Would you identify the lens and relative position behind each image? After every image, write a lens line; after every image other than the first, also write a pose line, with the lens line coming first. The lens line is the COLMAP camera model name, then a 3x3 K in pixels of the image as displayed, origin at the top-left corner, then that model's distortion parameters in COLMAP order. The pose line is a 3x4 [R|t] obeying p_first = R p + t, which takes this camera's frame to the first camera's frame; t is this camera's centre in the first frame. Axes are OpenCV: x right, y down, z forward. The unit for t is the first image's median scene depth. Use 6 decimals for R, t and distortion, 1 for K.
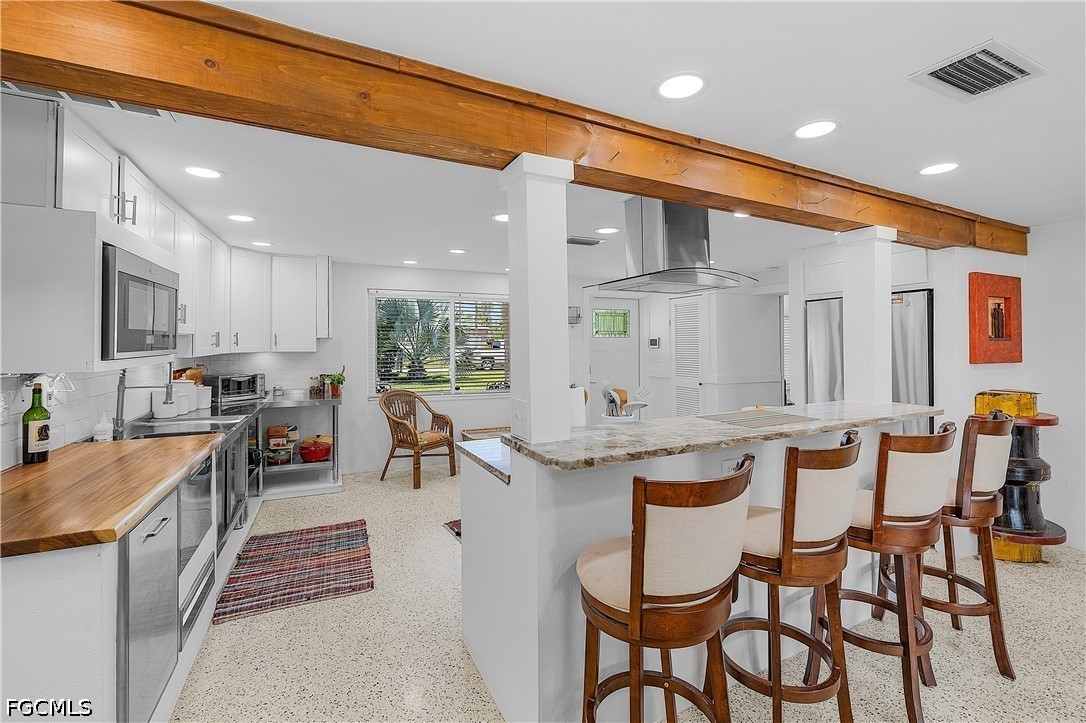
lens RADIAL K [[465.4, 0, 545.7], [0, 465.4, 353.8], [0, 0, 1]] dist [0.003032, 0.000363]
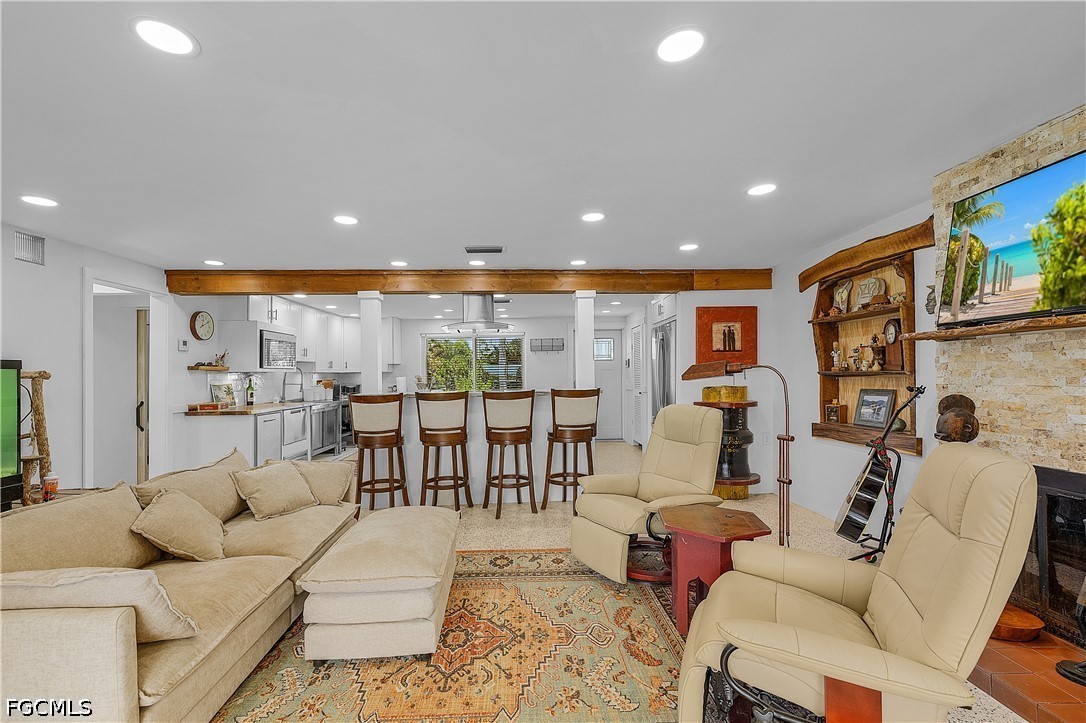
lens RADIAL K [[482.9, 0, 543.2], [0, 482.9, 374.6], [0, 0, 1]] dist [-0.001858, -0.041990]
pose [[0.920078, -0.015254, -0.391437, 0.785433], [0.006749, 0.999710, -0.023096, 0.055916], [0.391676, 0.018609, 0.919915, -0.460844]]
